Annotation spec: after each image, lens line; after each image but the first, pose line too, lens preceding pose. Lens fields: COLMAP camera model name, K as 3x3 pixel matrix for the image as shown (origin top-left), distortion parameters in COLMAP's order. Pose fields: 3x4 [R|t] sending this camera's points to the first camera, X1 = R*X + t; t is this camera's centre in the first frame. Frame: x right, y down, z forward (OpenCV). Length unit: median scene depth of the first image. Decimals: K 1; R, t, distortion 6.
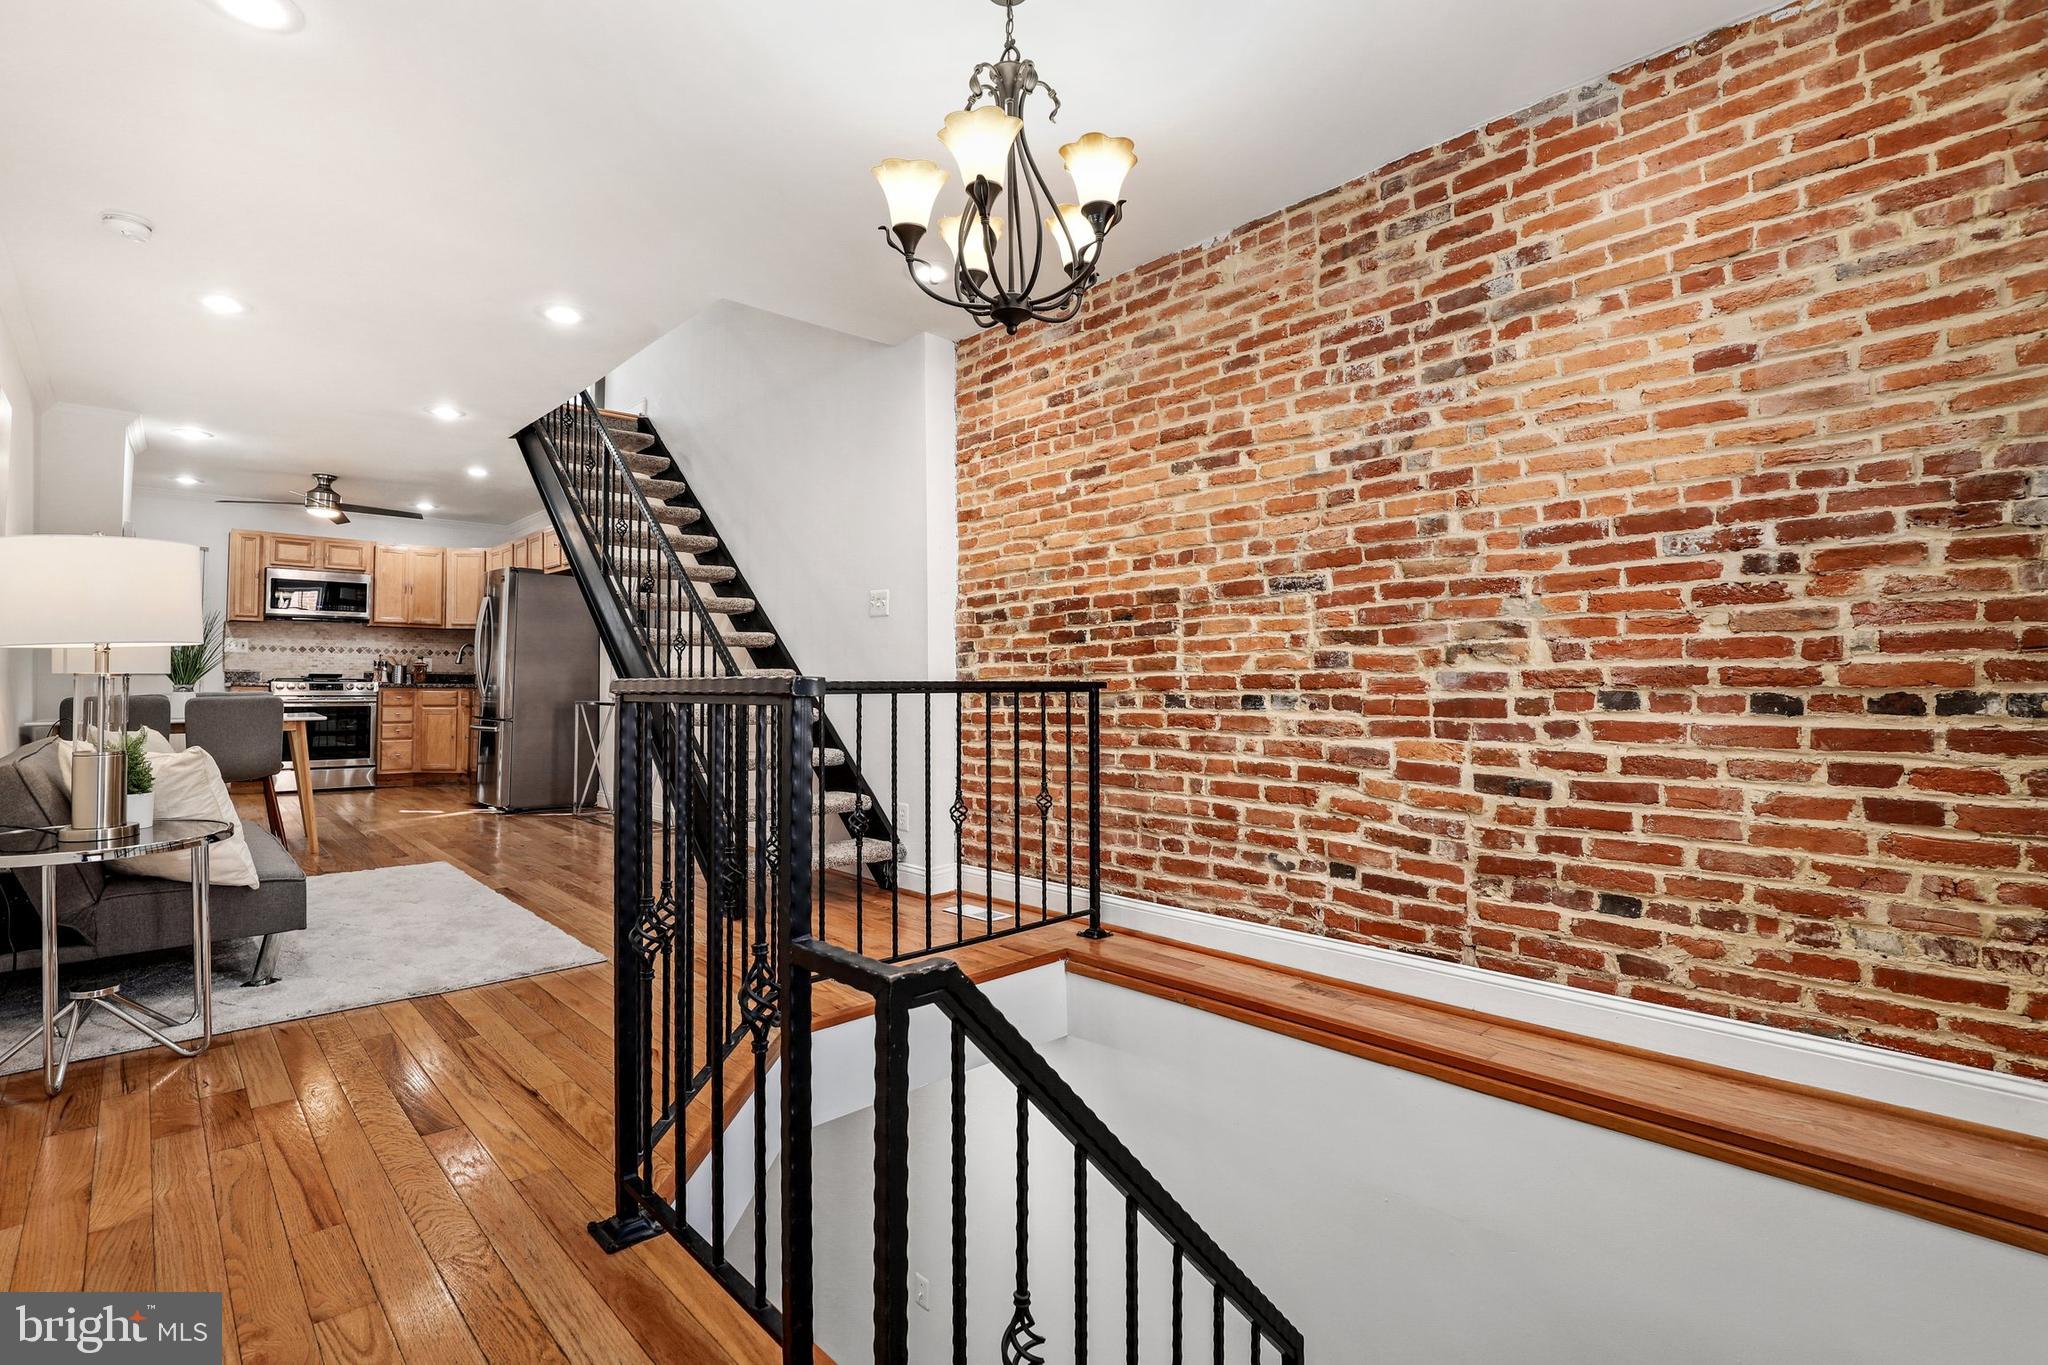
lens RADIAL K [[950.7, 0, 1029.9], [0, 950.7, 658.3], [0, 0, 1]] dist [-0.029356, 0.006154]
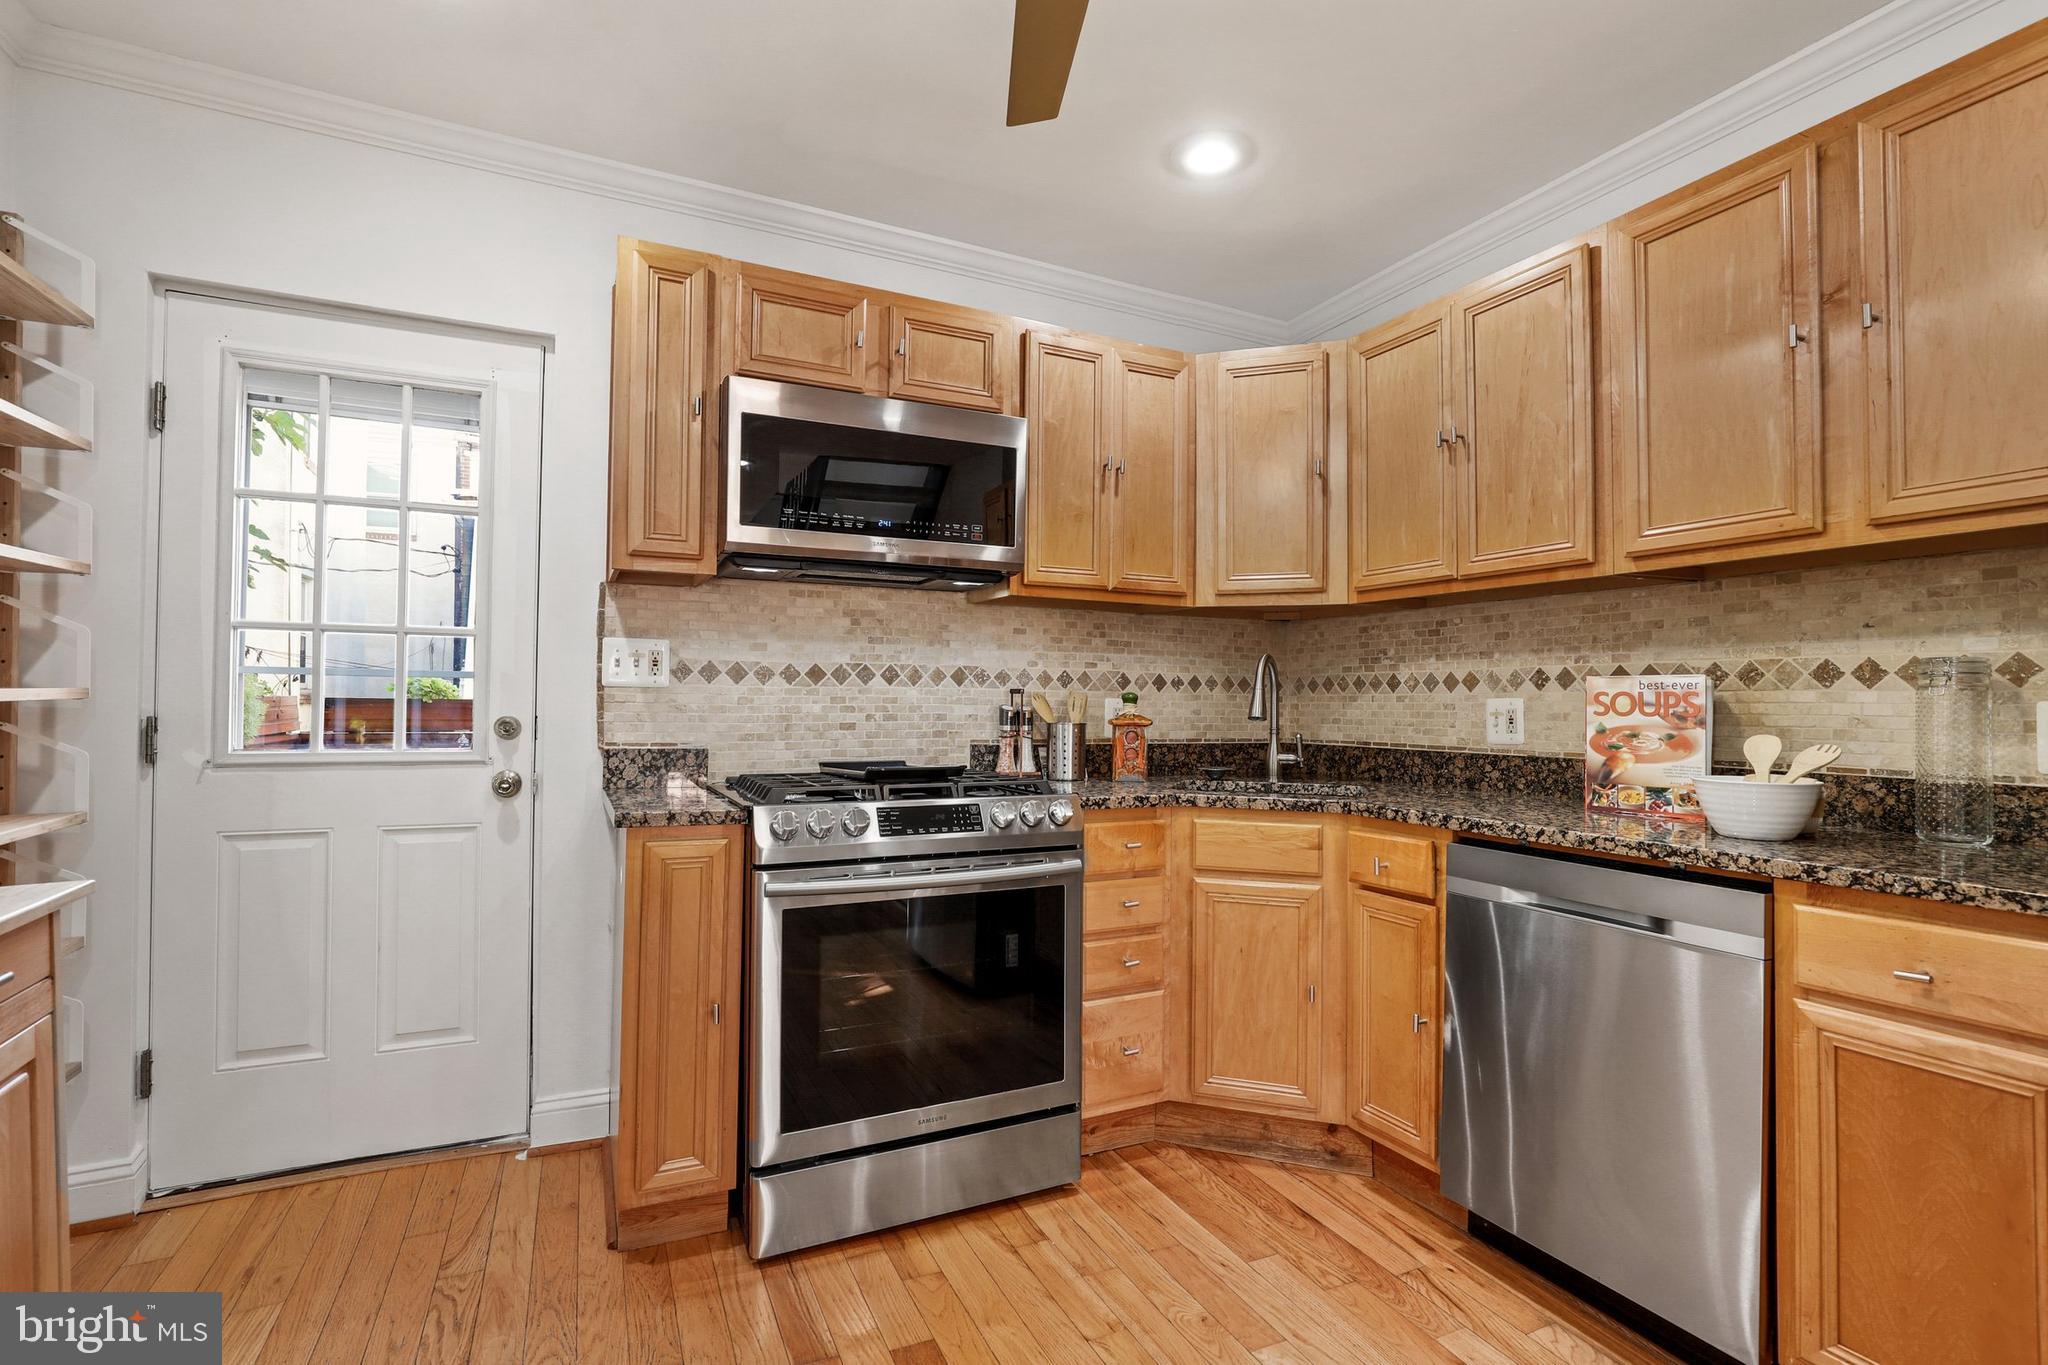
lens RADIAL K [[950.7, 0, 1041.1], [0, 950.7, 684.1], [0, 0, 1]] dist [-0.029356, 0.006154]
pose [[0.952389, 0.000984, -0.304883, -1.231326], [0.002069, 0.999951, 0.009689, -0.018610], [0.304878, -0.009859, 0.952340, 1.457864]]
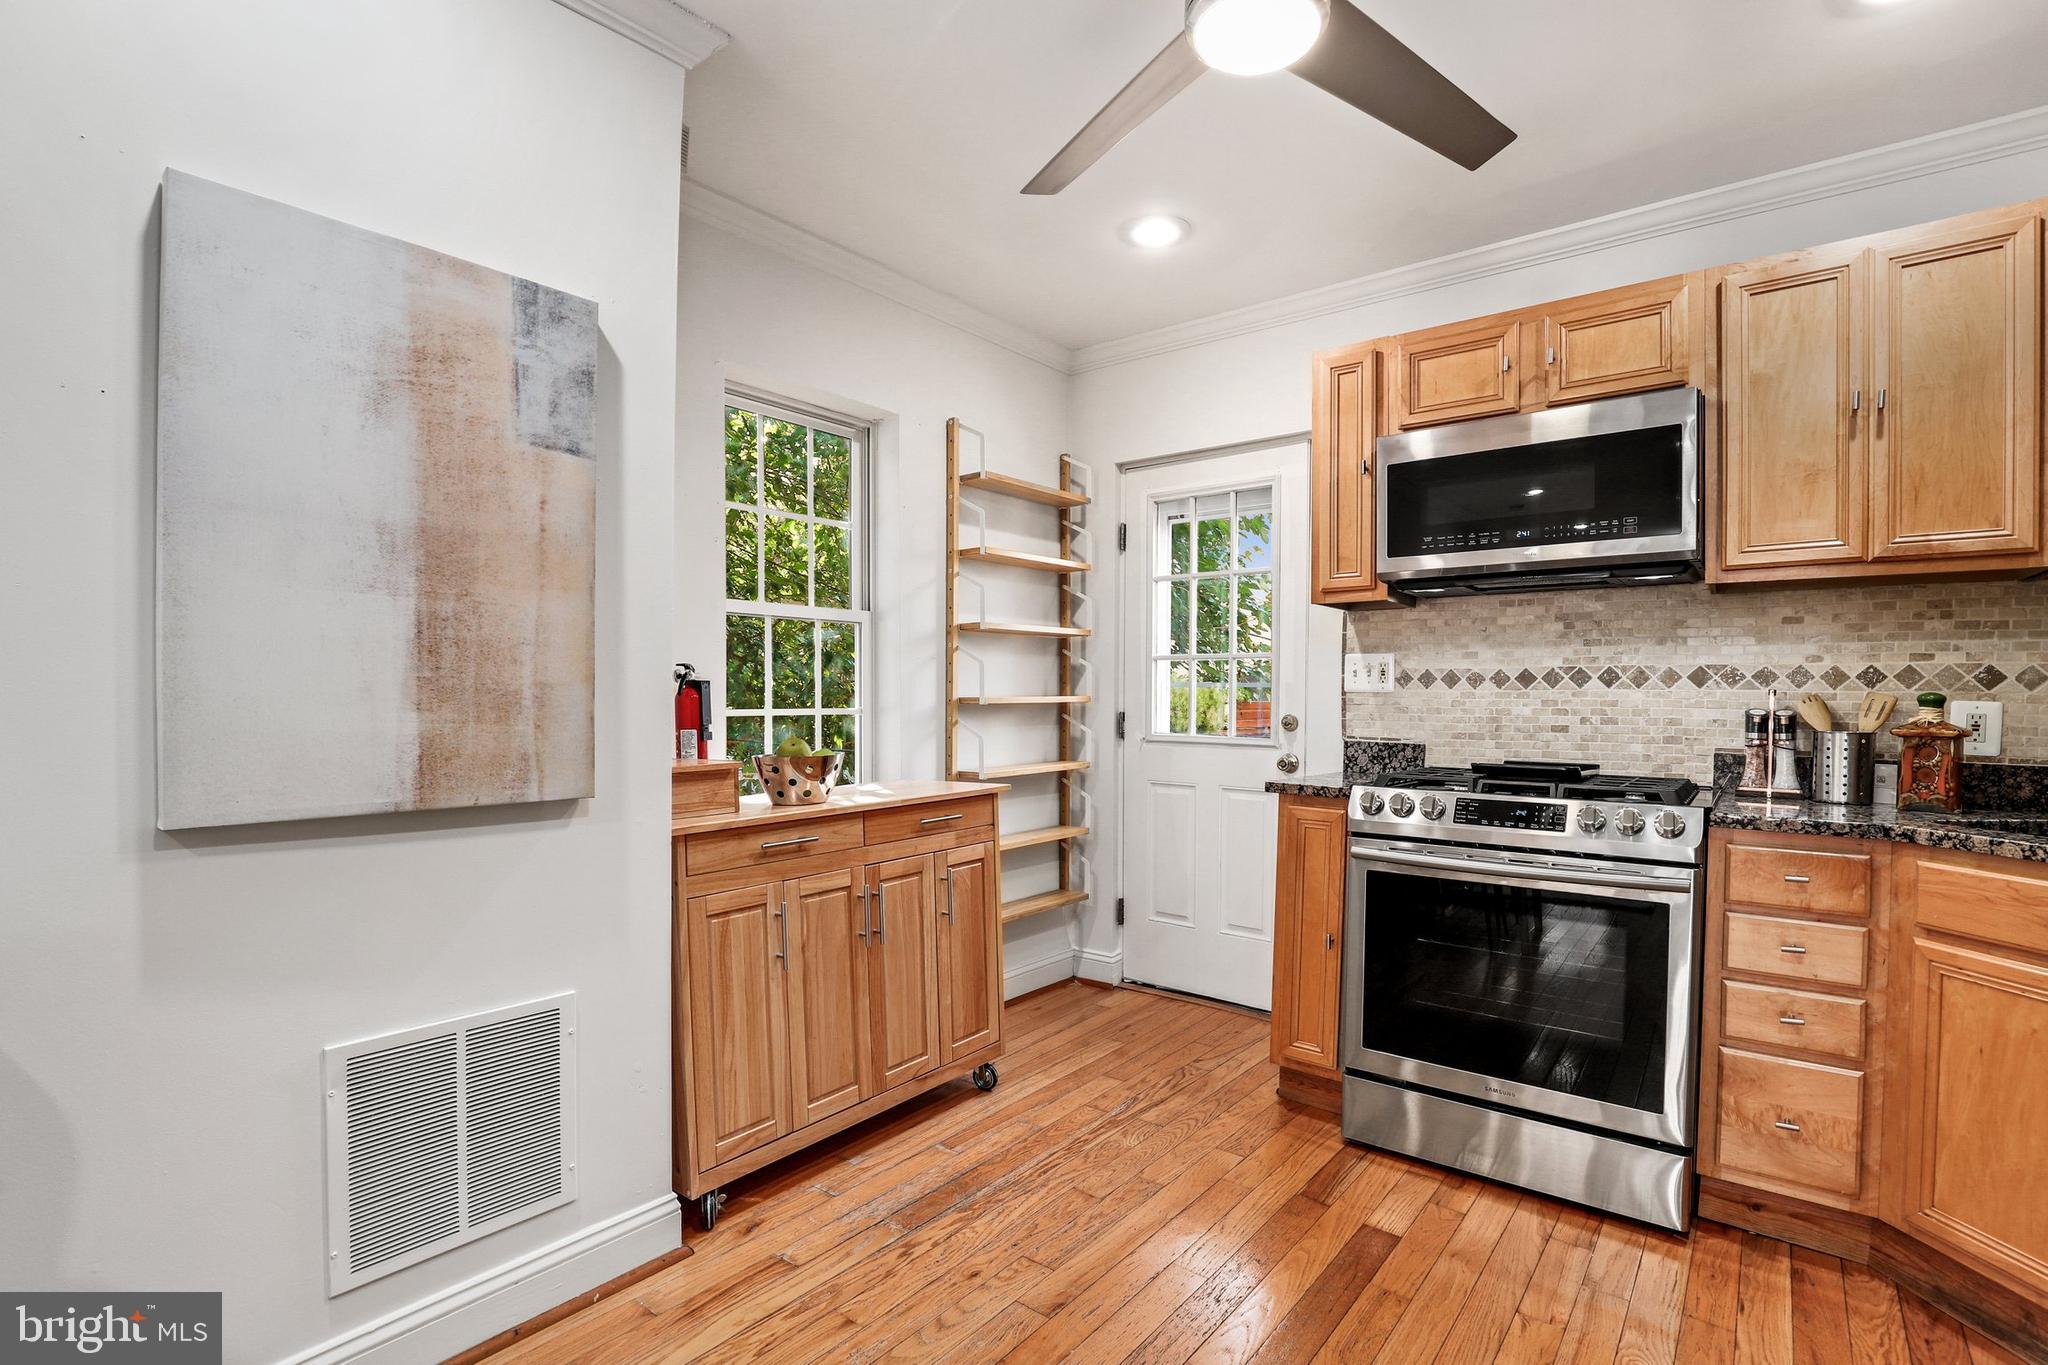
lens RADIAL K [[950.7, 0, 1036.0], [0, 950.7, 713.2], [0, 0, 1]] dist [-0.029356, 0.006154]
pose [[0.135424, 0.013706, -0.990693, -0.949659], [0.021301, 0.999633, 0.016741, -0.013330], [0.990559, -0.023370, 0.135082, 1.582981]]
